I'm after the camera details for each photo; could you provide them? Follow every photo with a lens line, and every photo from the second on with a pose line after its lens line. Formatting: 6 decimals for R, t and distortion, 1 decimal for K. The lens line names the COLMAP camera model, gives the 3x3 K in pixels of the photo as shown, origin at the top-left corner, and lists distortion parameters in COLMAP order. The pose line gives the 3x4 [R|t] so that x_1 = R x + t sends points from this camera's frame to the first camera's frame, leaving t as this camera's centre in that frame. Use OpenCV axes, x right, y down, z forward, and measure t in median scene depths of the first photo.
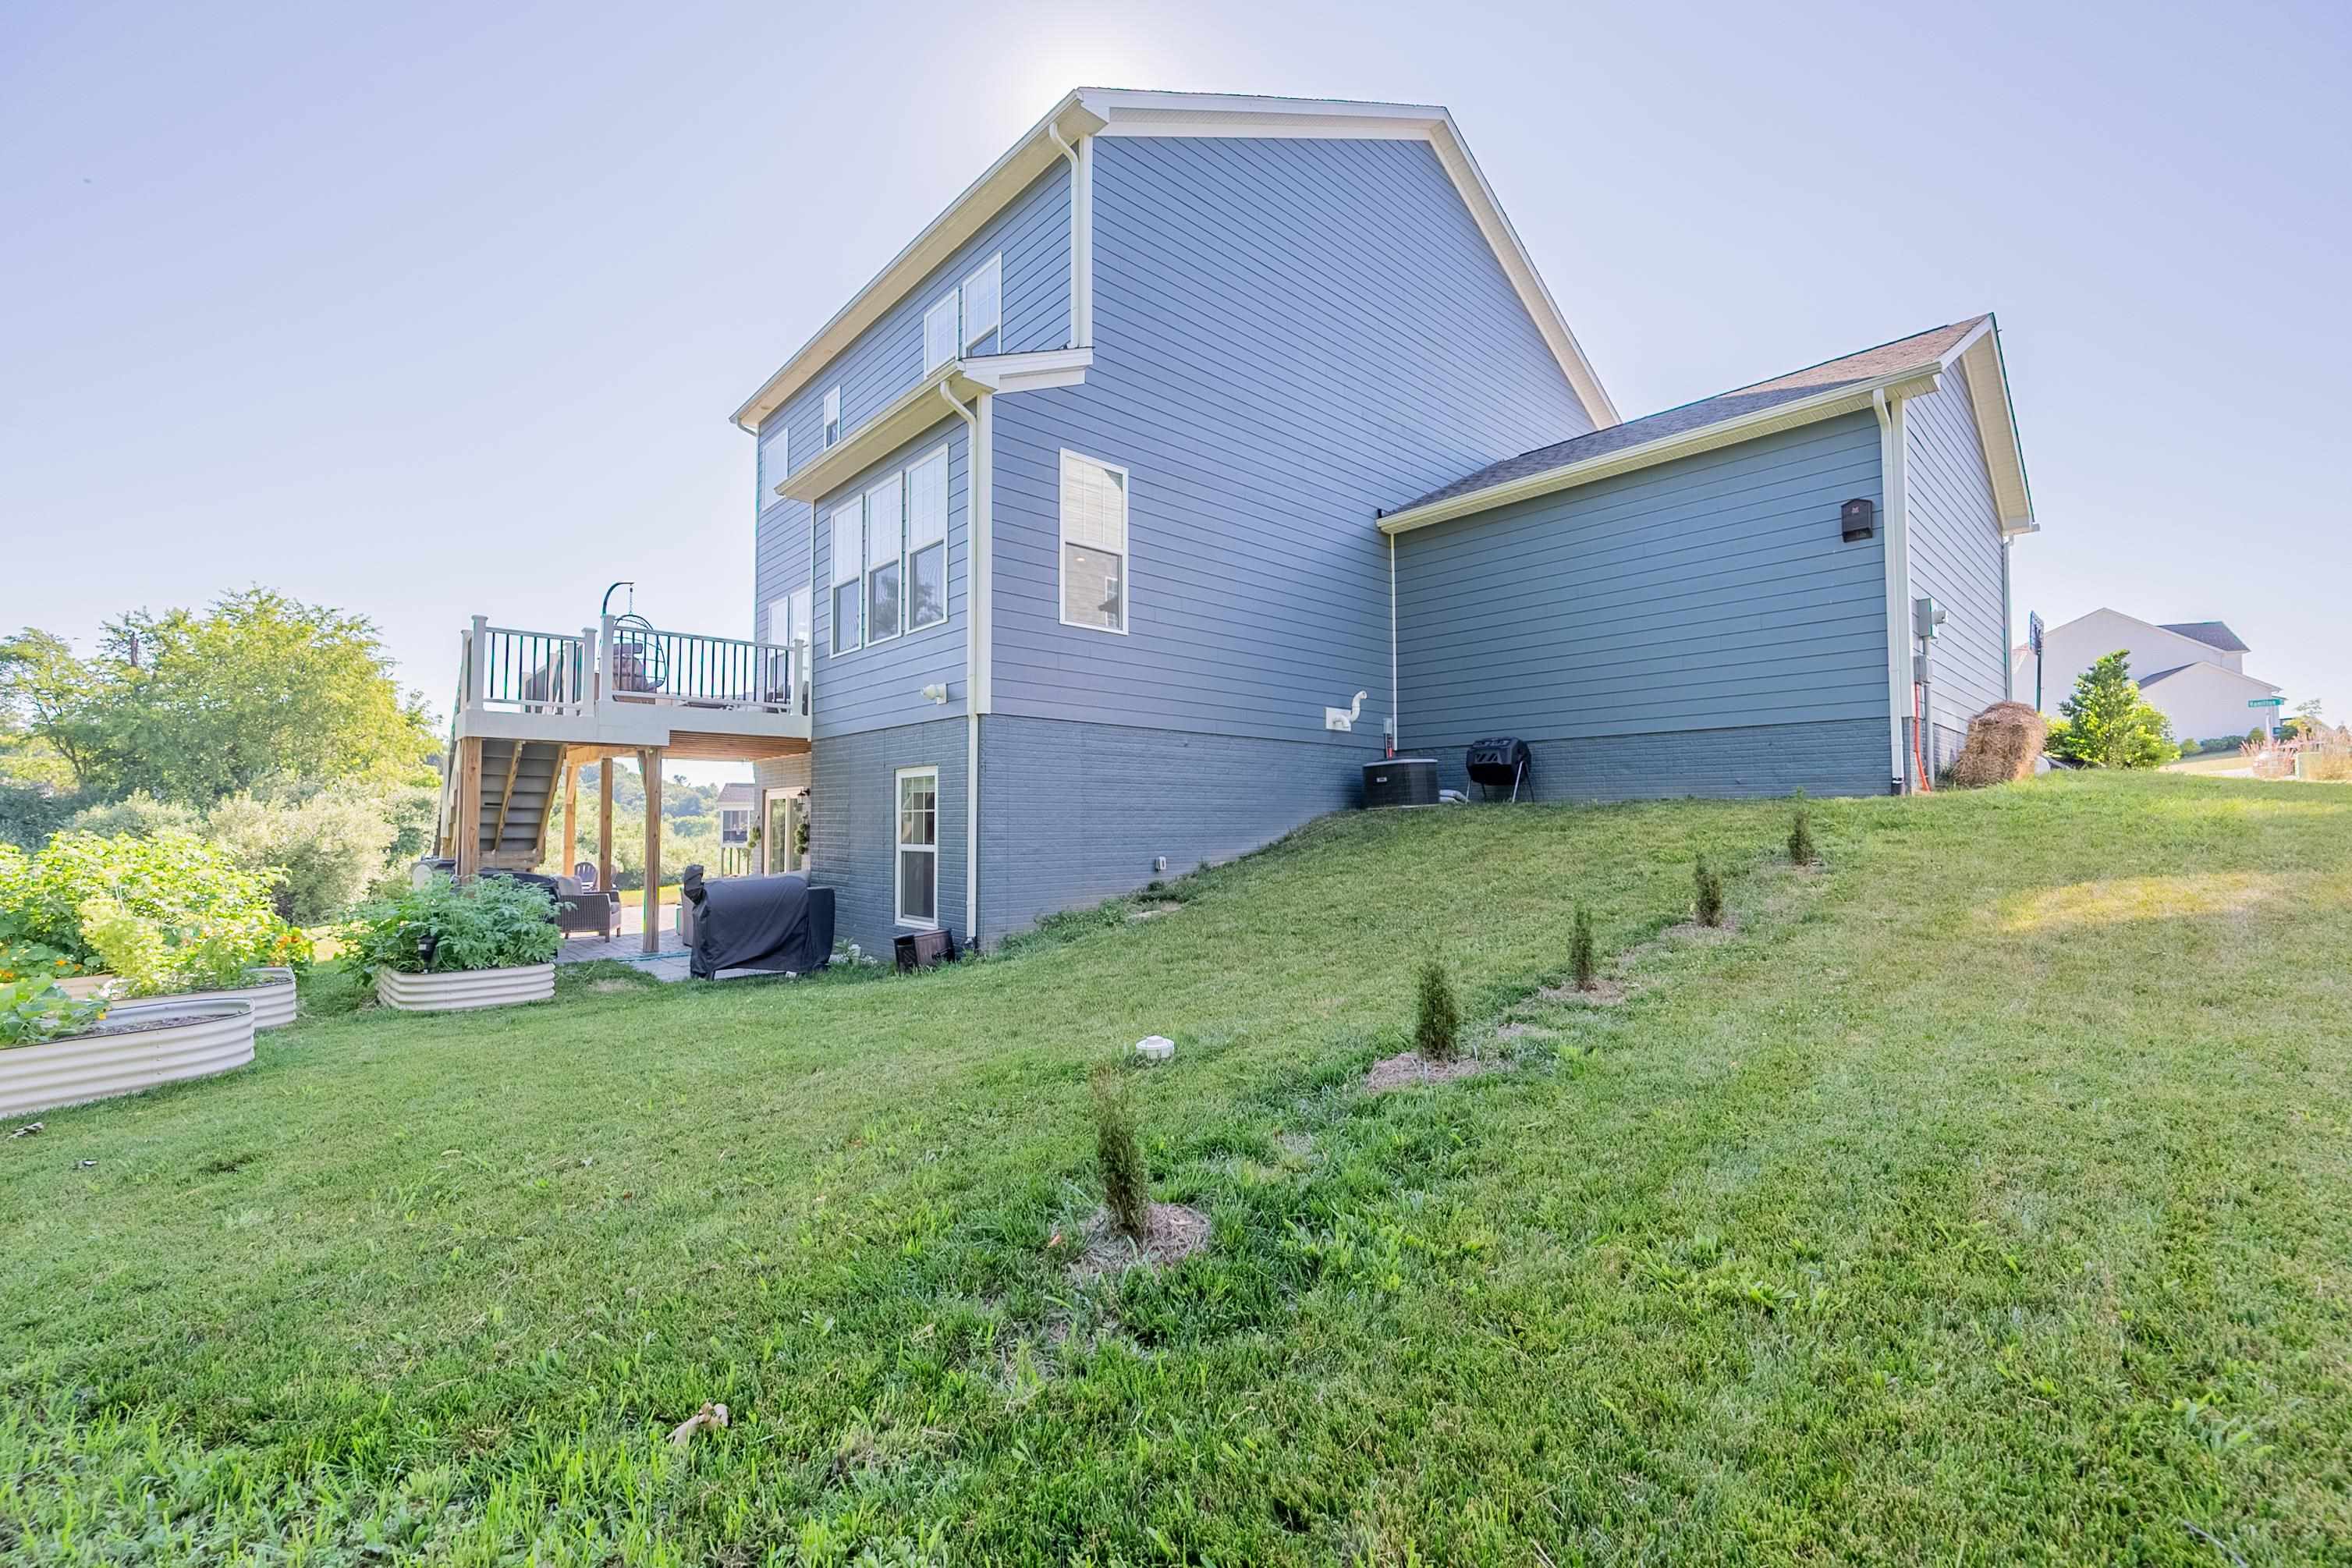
lens RADIAL K [[944.1, 0, 1173.1], [0, 944.1, 797.9], [0, 0, 1]] dist [-0.000454, 0.000713]
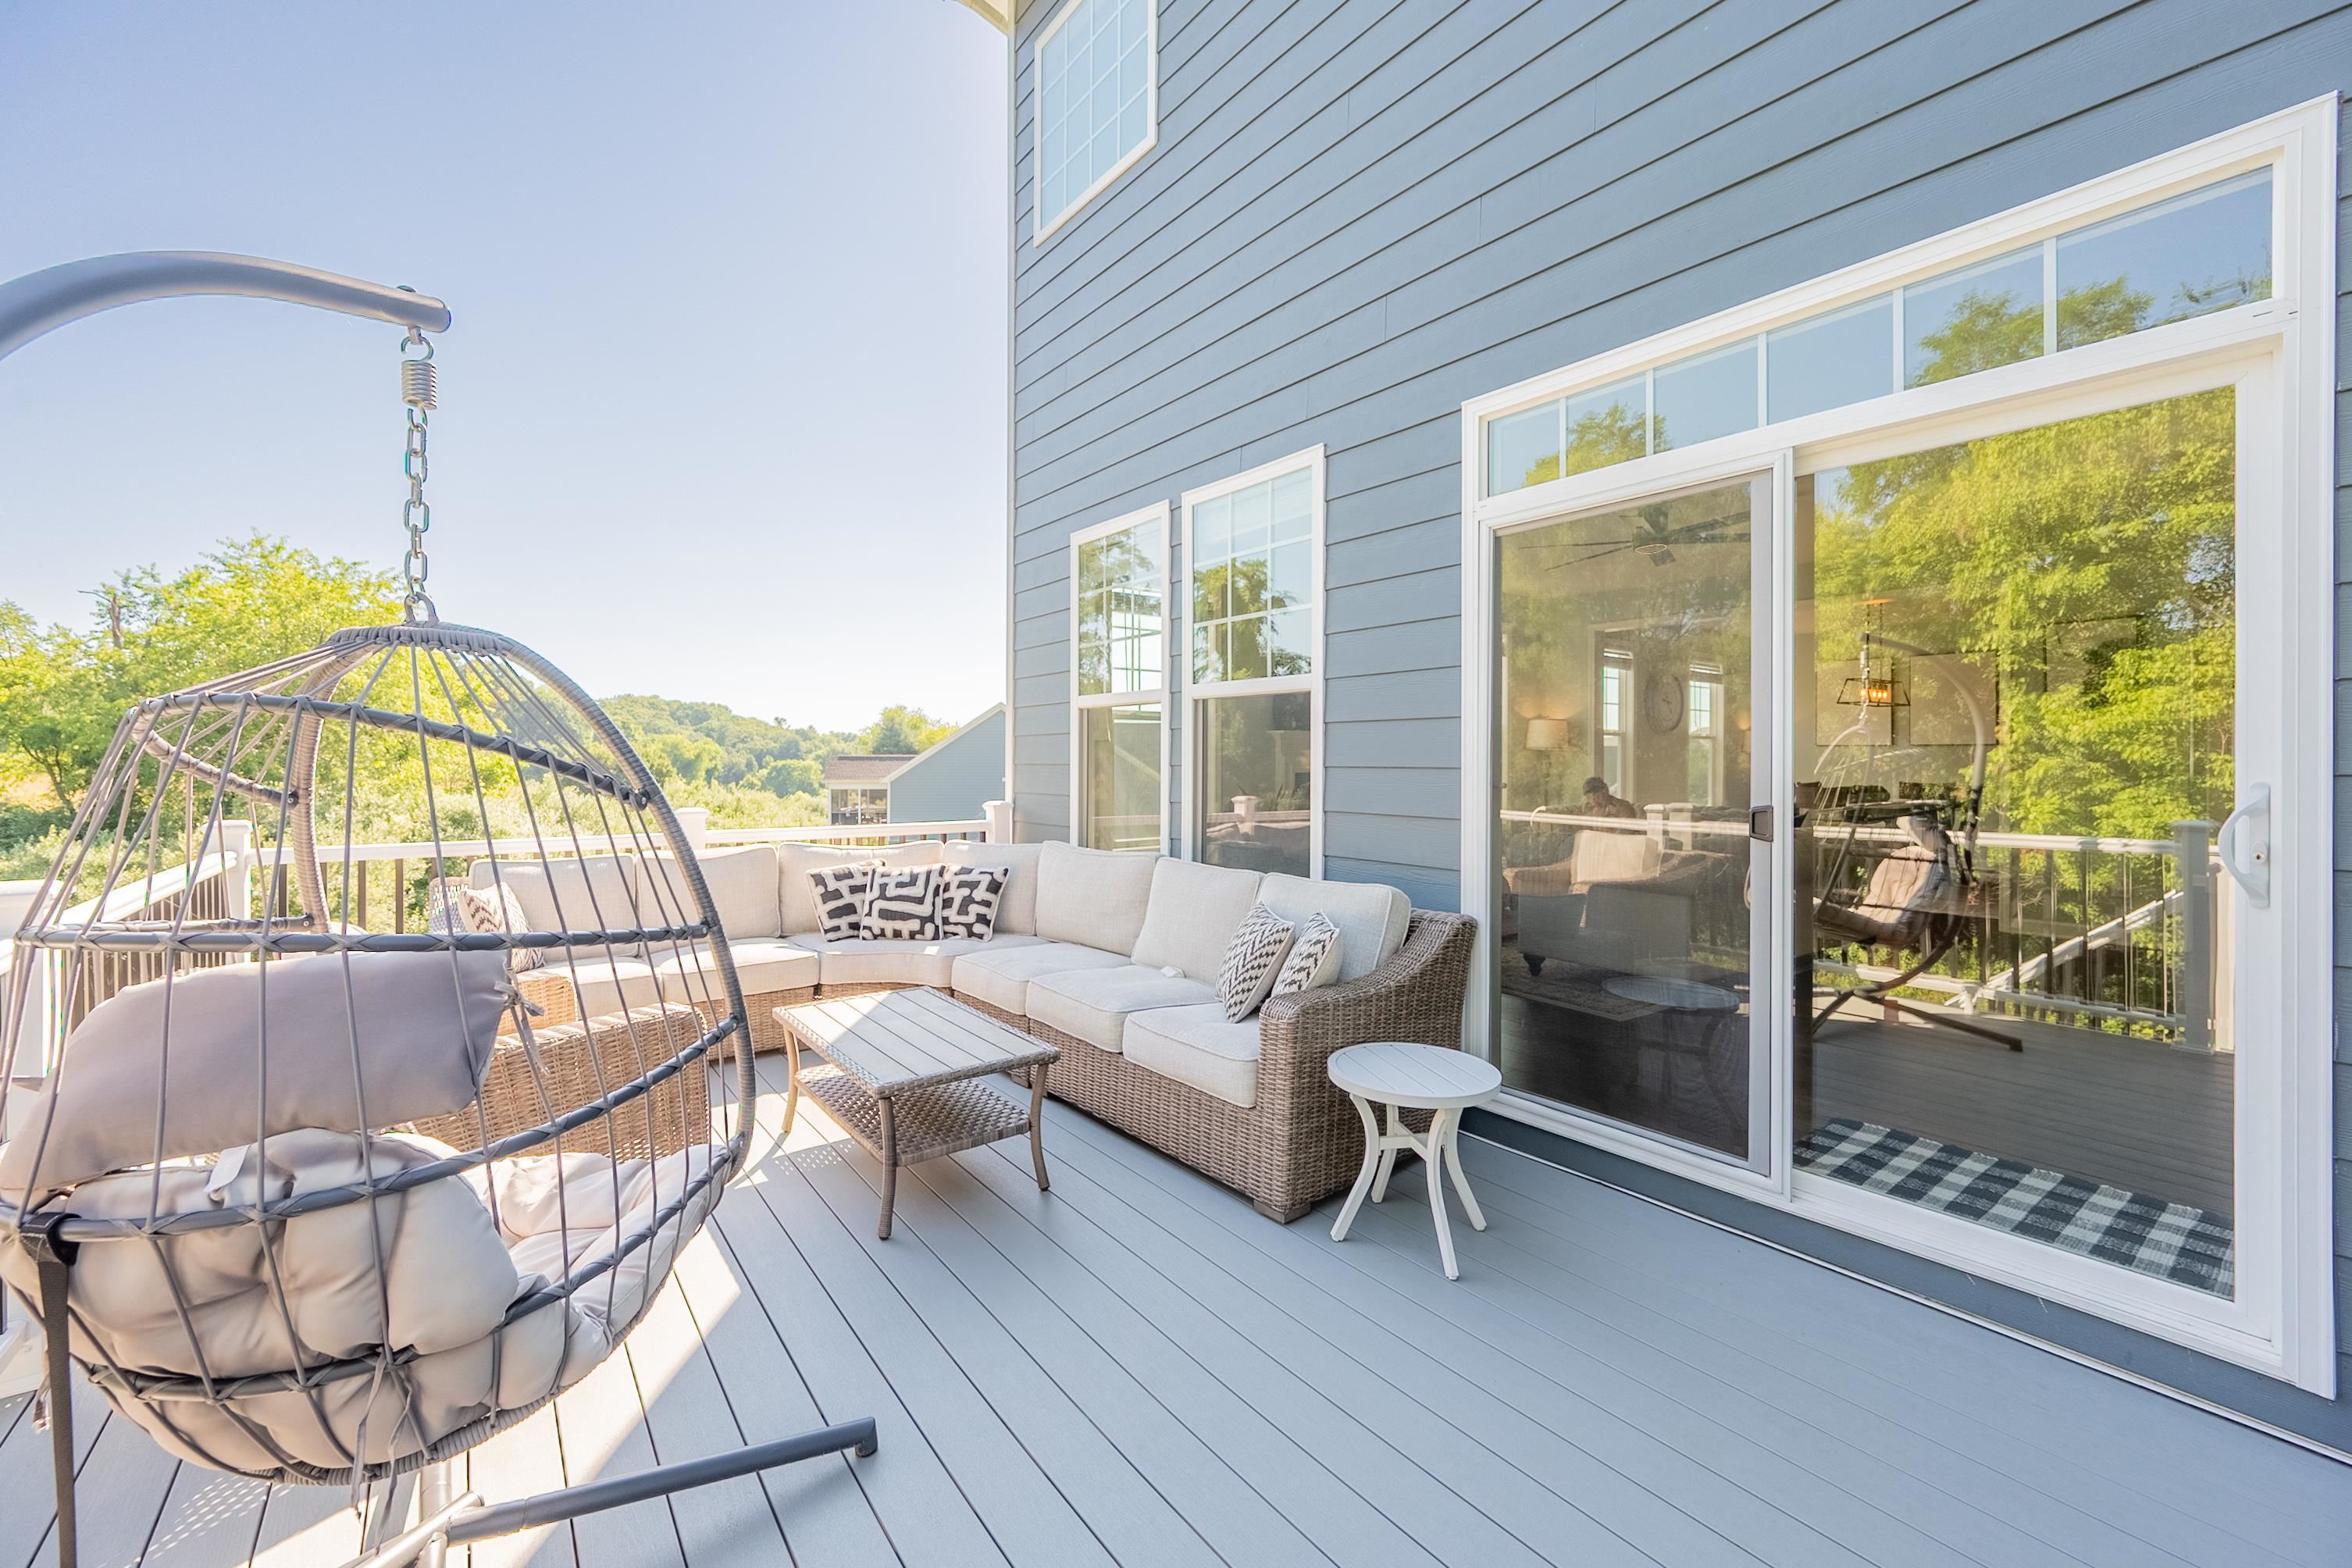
lens RADIAL K [[944.1, 0, 1161.1], [0, 944.1, 765.9], [0, 0, 1]] dist [-0.000454, 0.000713]
pose [[0.995190, 0.002361, -0.097939, -0.463350], [0.000929, 0.999437, 0.033532, -0.178438], [0.097963, -0.033462, 0.994627, 0.886529]]
